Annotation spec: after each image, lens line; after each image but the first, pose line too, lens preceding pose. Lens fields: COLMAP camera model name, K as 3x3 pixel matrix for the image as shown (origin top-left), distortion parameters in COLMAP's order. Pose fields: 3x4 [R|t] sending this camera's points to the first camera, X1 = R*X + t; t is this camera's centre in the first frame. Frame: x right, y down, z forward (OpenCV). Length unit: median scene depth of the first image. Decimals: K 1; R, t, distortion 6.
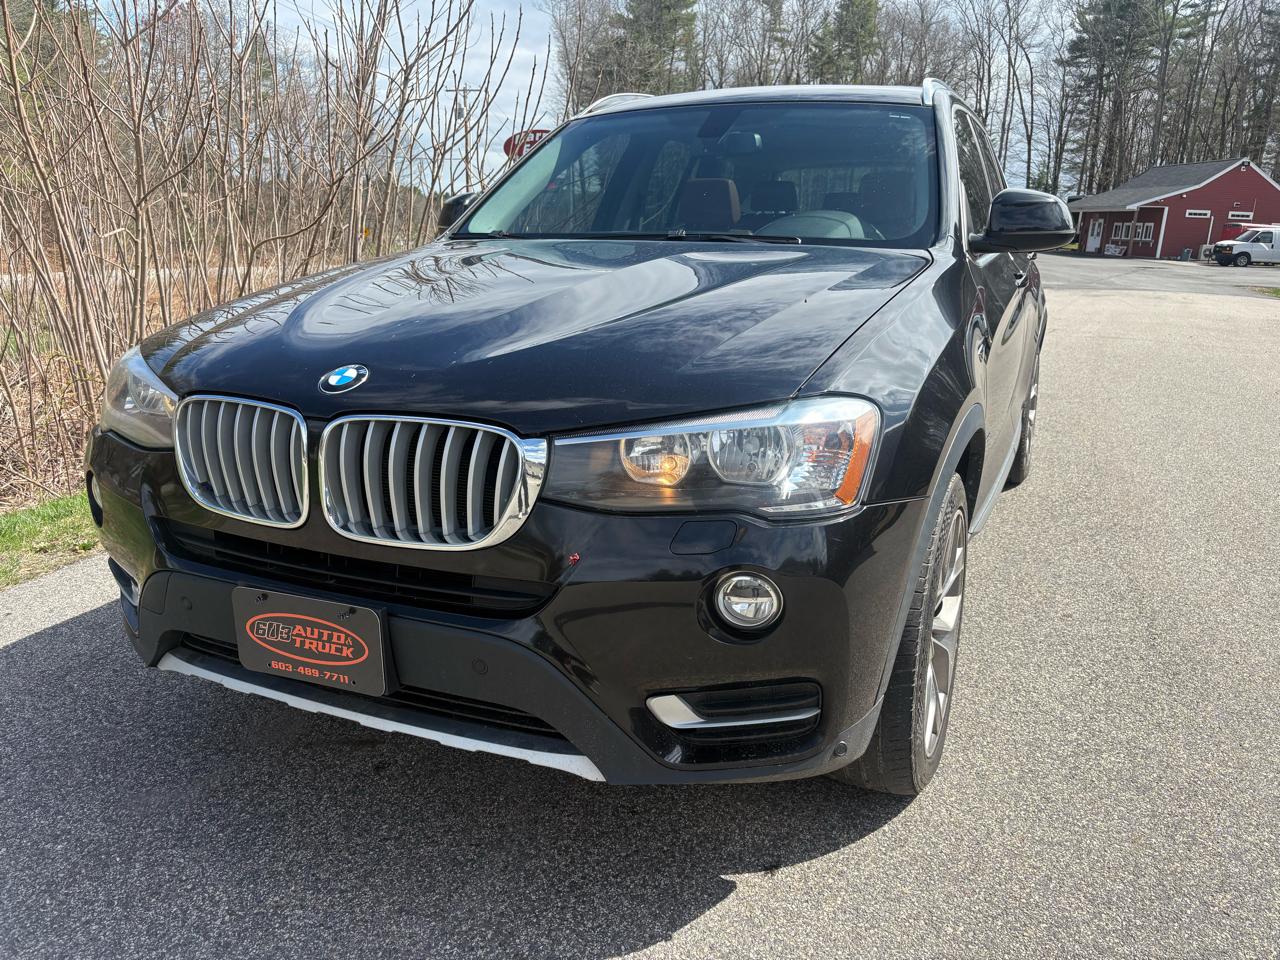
lens RADIAL K [[948.7, 0, 640.0], [0, 948.7, 480.0], [0, 0, 1]] dist [0.043589, -0.040589]
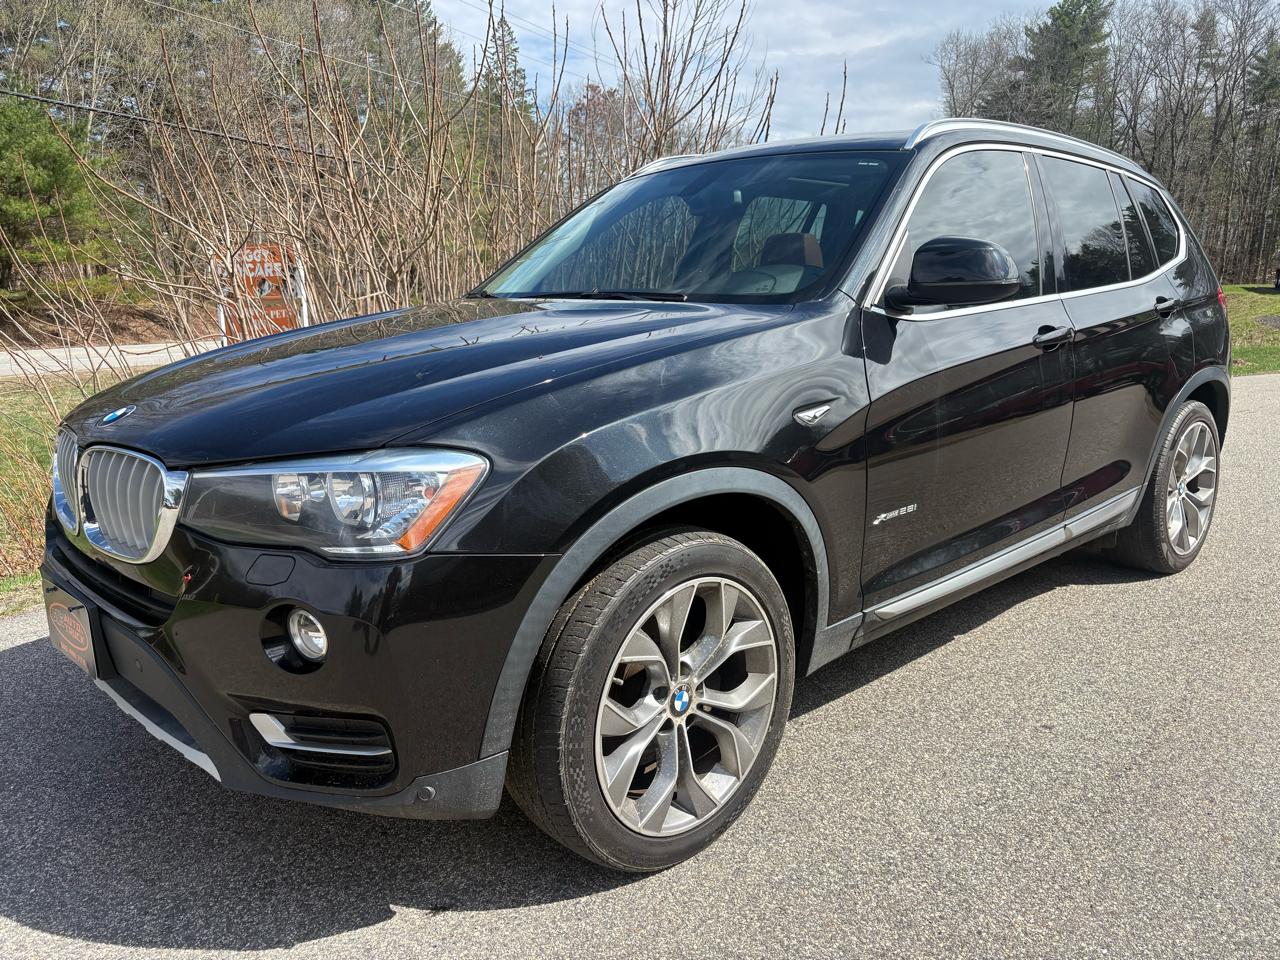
lens RADIAL K [[948.7, 0, 640.0], [0, 948.7, 480.0], [0, 0, 1]] dist [0.043589, -0.040589]
pose [[0.928912, 0.057711, -0.365777, 0.770078], [-0.077114, 0.996273, -0.038649, -0.029179], [0.362183, 0.064108, 0.929900, 0.114503]]
